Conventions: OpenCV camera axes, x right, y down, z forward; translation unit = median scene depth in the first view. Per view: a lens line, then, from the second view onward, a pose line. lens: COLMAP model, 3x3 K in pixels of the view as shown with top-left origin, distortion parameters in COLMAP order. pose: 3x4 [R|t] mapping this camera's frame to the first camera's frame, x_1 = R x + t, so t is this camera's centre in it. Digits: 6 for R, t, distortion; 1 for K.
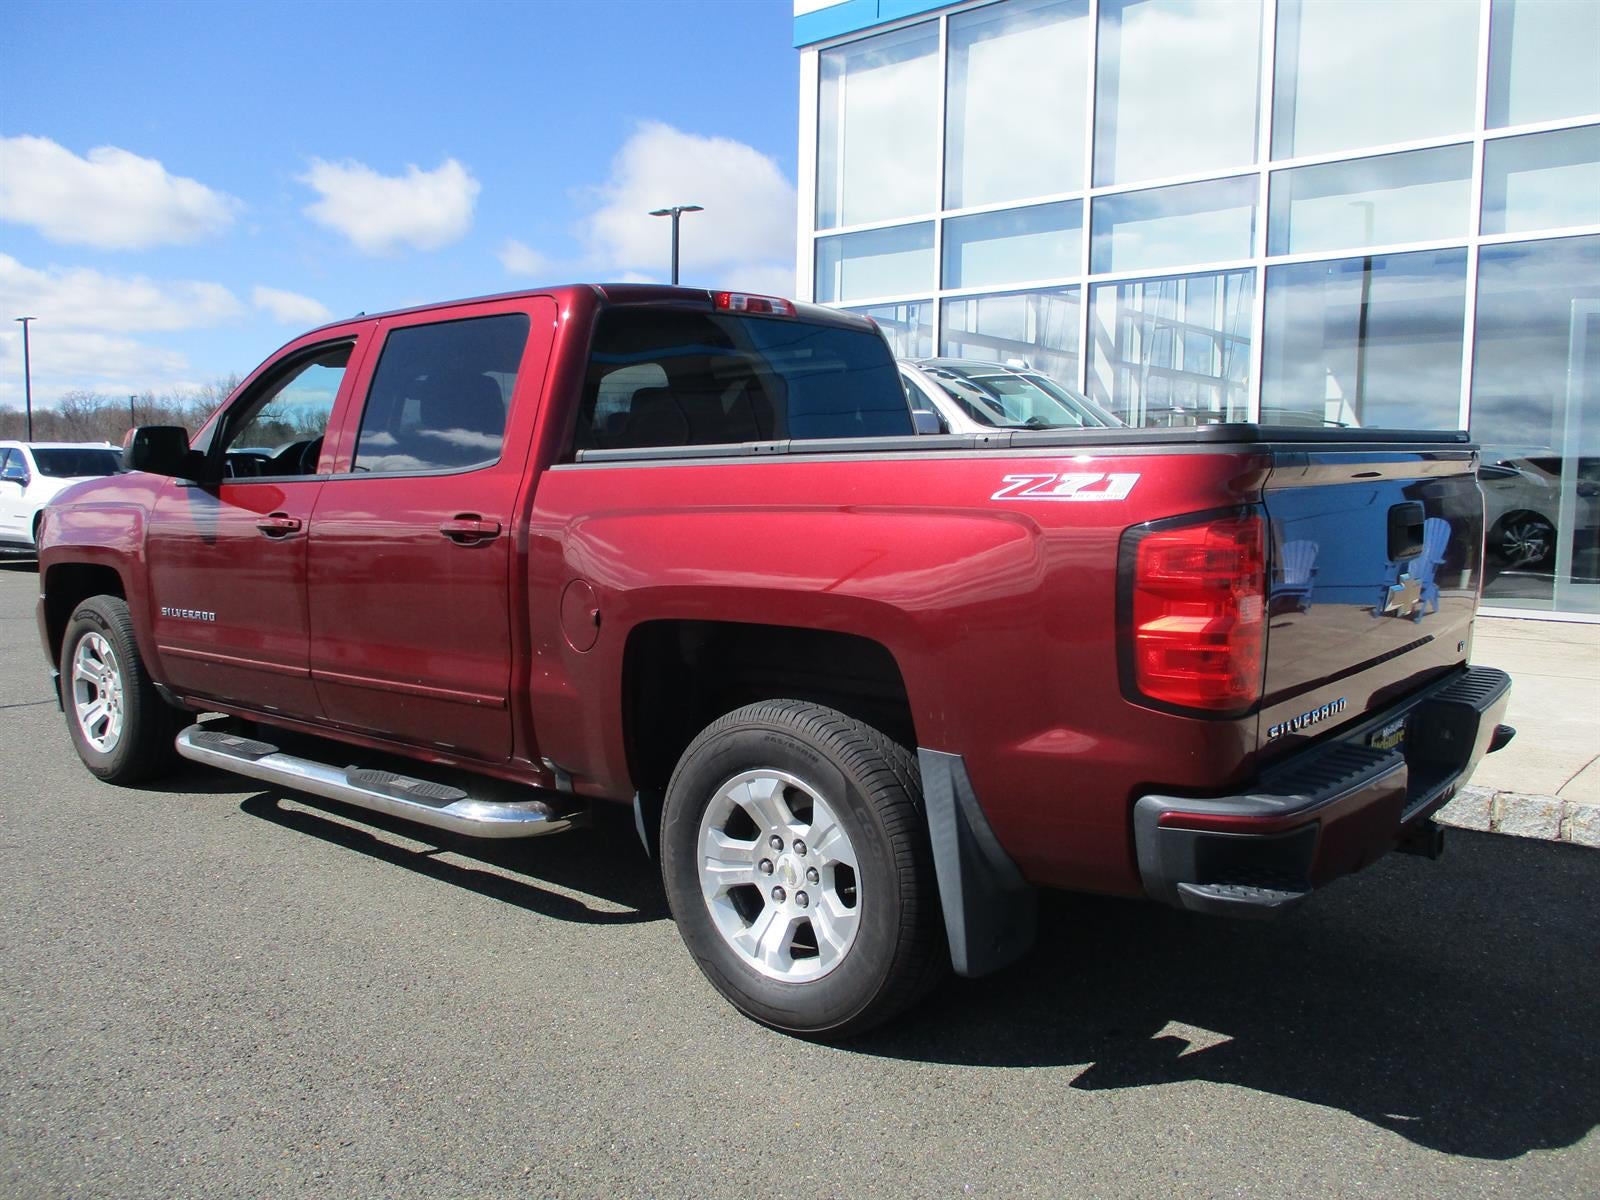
lens RADIAL K [[1321.2, 0, 793.3], [0, 1321.2, 606.7], [0, 0, 1]] dist [-0.037497, 0.009134]
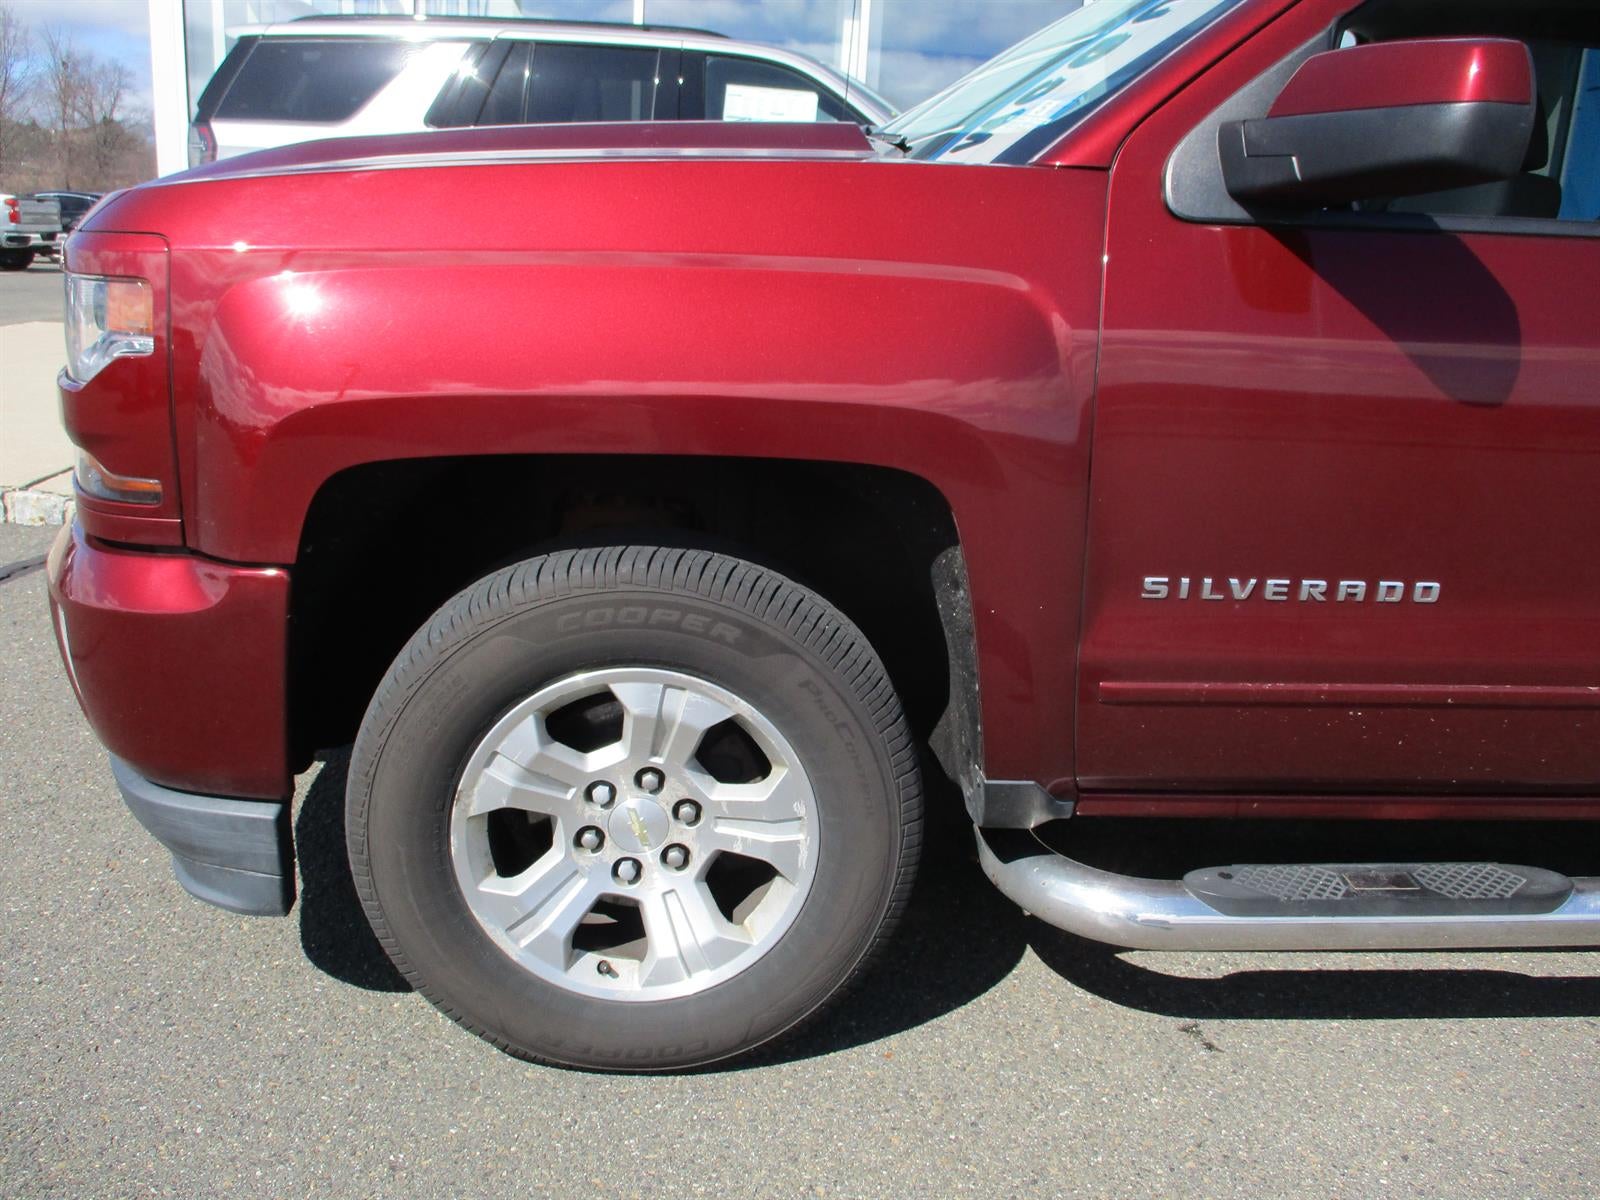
lens RADIAL K [[1321.2, 0, 798.3], [0, 1321.2, 616.0], [0, 0, 1]] dist [-0.037497, 0.009134]
pose [[0.711814, -0.160461, 0.683794, -0.766062], [0.017627, 0.977328, 0.210994, -0.063398], [-0.702147, -0.138136, 0.698504, 0.792140]]
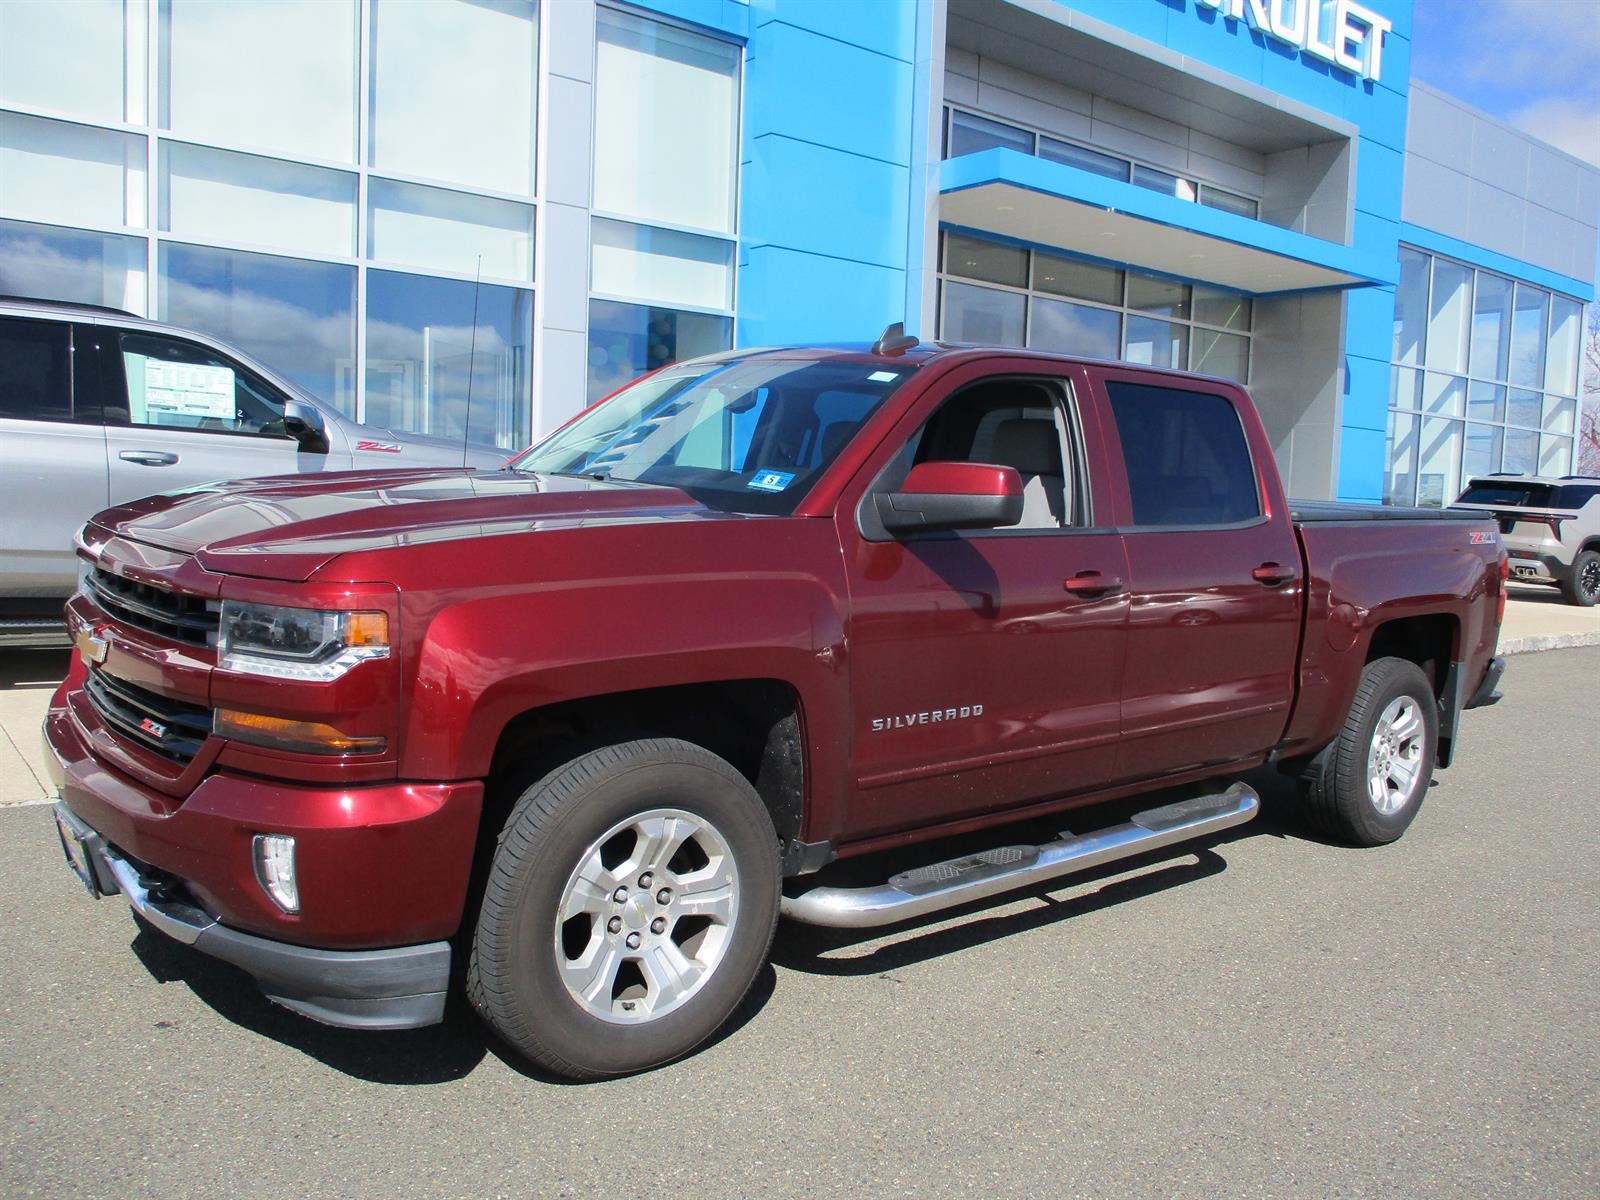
lens RADIAL K [[1321.2, 0, 805.0], [0, 1321.2, 608.2], [0, 0, 1]] dist [-0.037497, 0.009134]
pose [[0.161703, -0.093420, 0.982408, -1.120582], [0.054391, 0.994840, 0.085649, -0.114558], [-0.985340, 0.039584, 0.165949, 0.890500]]
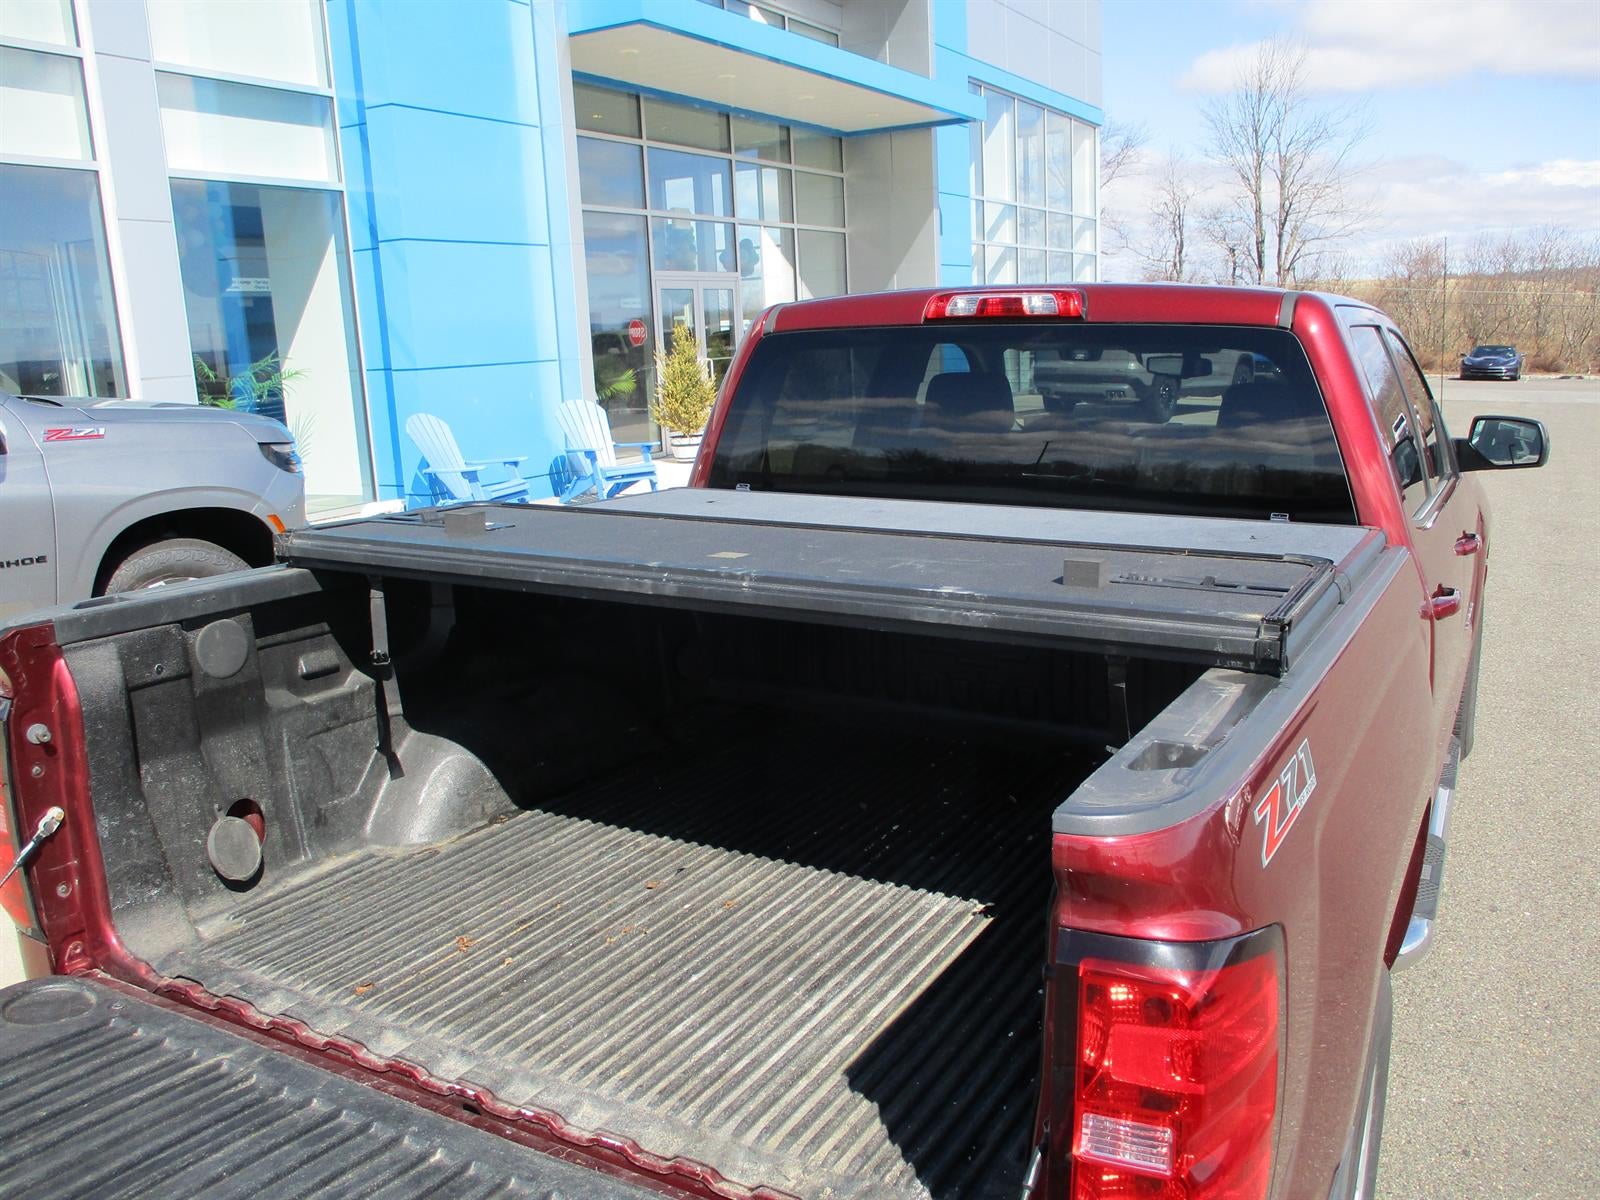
lens RADIAL K [[1321.2, 0, 802.9], [0, 1321.2, 612.4], [0, 0, 1]] dist [-0.037497, 0.009134]
pose [[-0.218331, -0.211800, 0.952613, -0.905902], [0.125810, 0.961908, 0.242702, -0.235555], [-0.967731, 0.172838, -0.183368, 1.239027]]
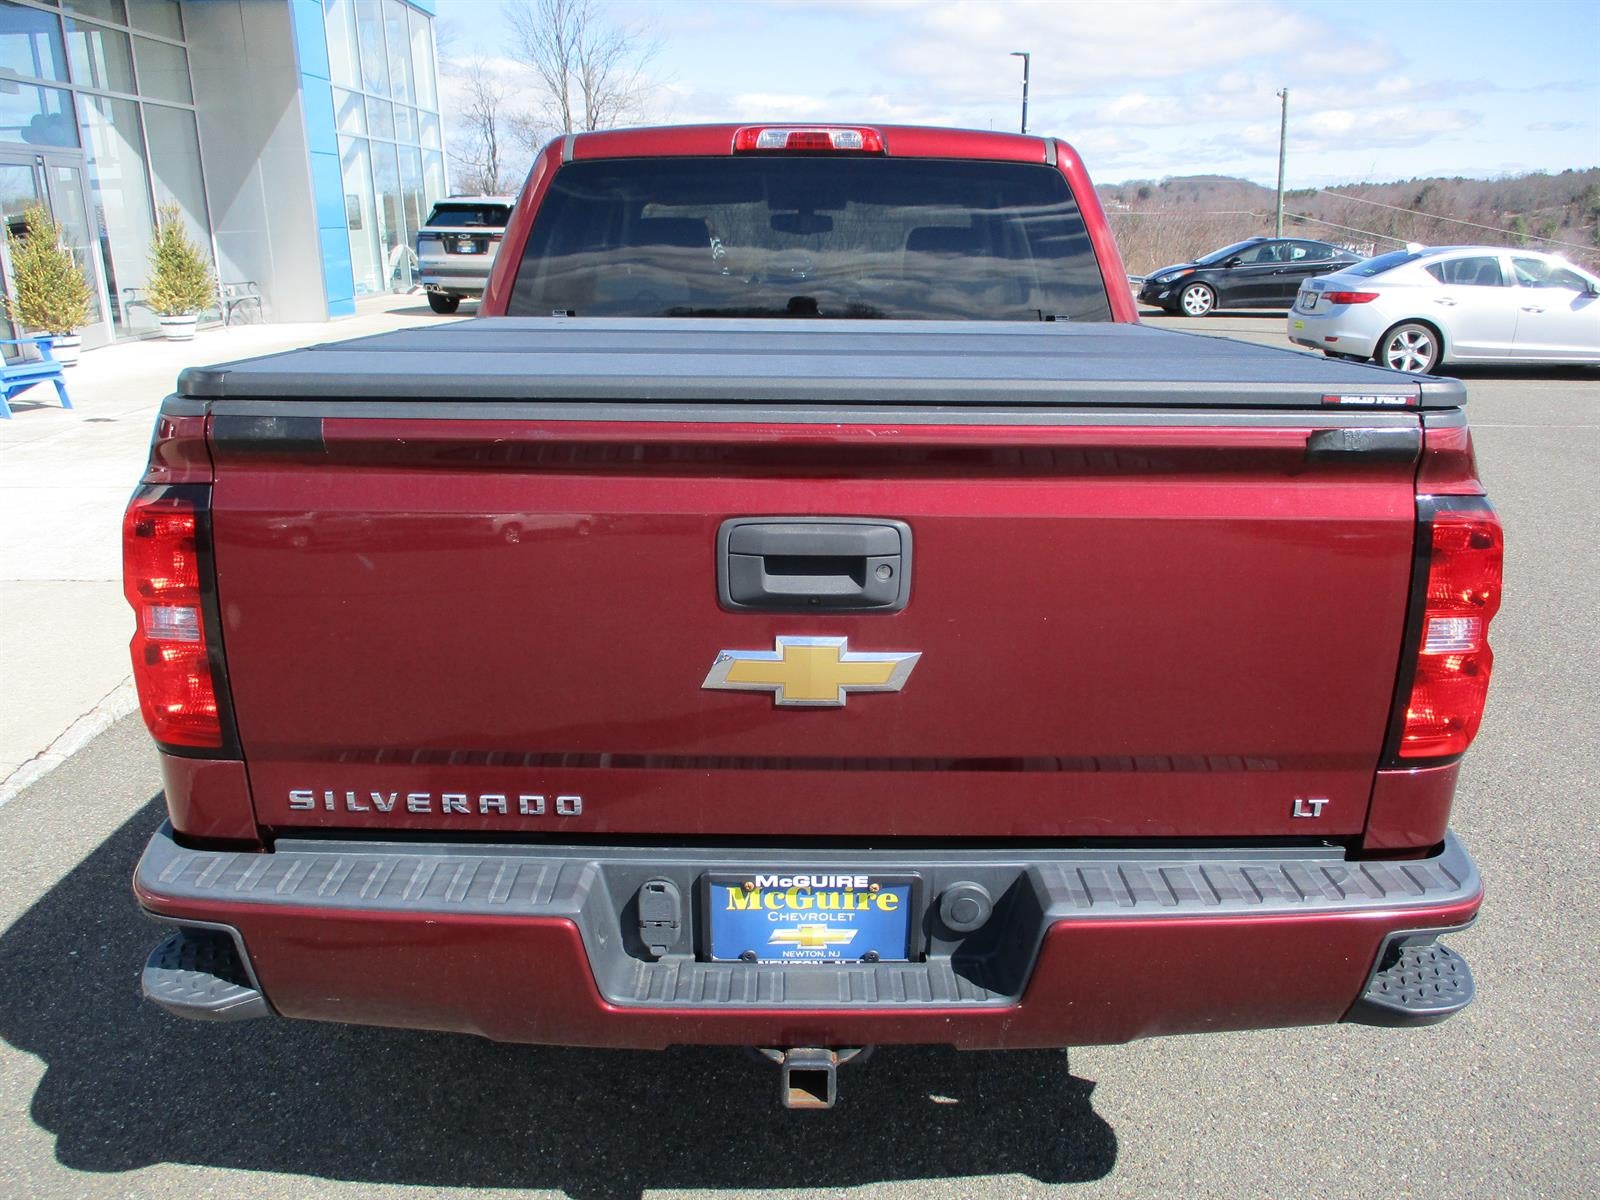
lens RADIAL K [[1321.2, 0, 810.9], [0, 1321.2, 614.8], [0, 0, 1]] dist [-0.037497, 0.009134]
pose [[-0.670764, -0.220187, 0.708233, -0.850740], [0.071202, 0.931387, 0.357000, -0.226385], [-0.738246, 0.289890, -0.609063, 1.505144]]
